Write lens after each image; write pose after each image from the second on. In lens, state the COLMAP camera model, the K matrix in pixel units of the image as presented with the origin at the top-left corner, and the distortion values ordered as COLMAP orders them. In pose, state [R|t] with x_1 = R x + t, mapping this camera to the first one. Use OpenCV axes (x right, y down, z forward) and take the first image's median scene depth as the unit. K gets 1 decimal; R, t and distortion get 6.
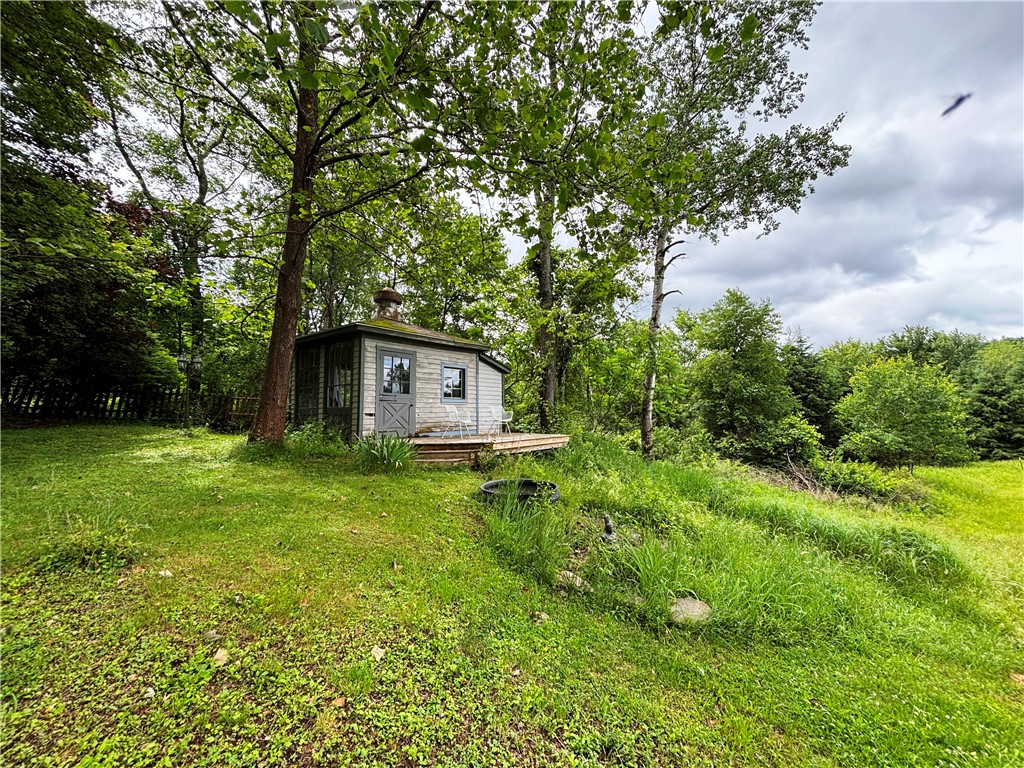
lens RADIAL K [[446.2, 0, 512.0], [0, 446.2, 384.0], [0, 0, 1]] dist [0.007637, -0.000136]
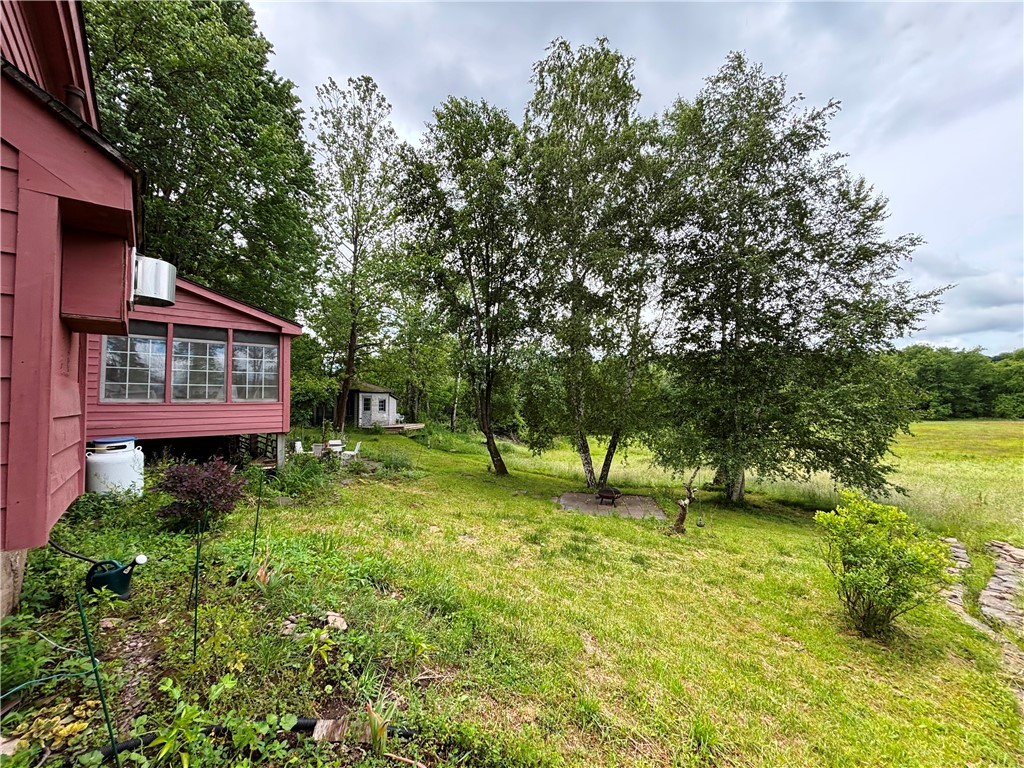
lens RADIAL K [[446.2, 0, 512.0], [0, 446.2, 384.0], [0, 0, 1]] dist [0.007637, -0.000136]
pose [[0.913439, 0.002052, 0.406972, -0.470971], [-0.003282, 0.999992, 0.002325, -0.126000], [-0.406964, -0.003459, 0.913438, -1.606363]]
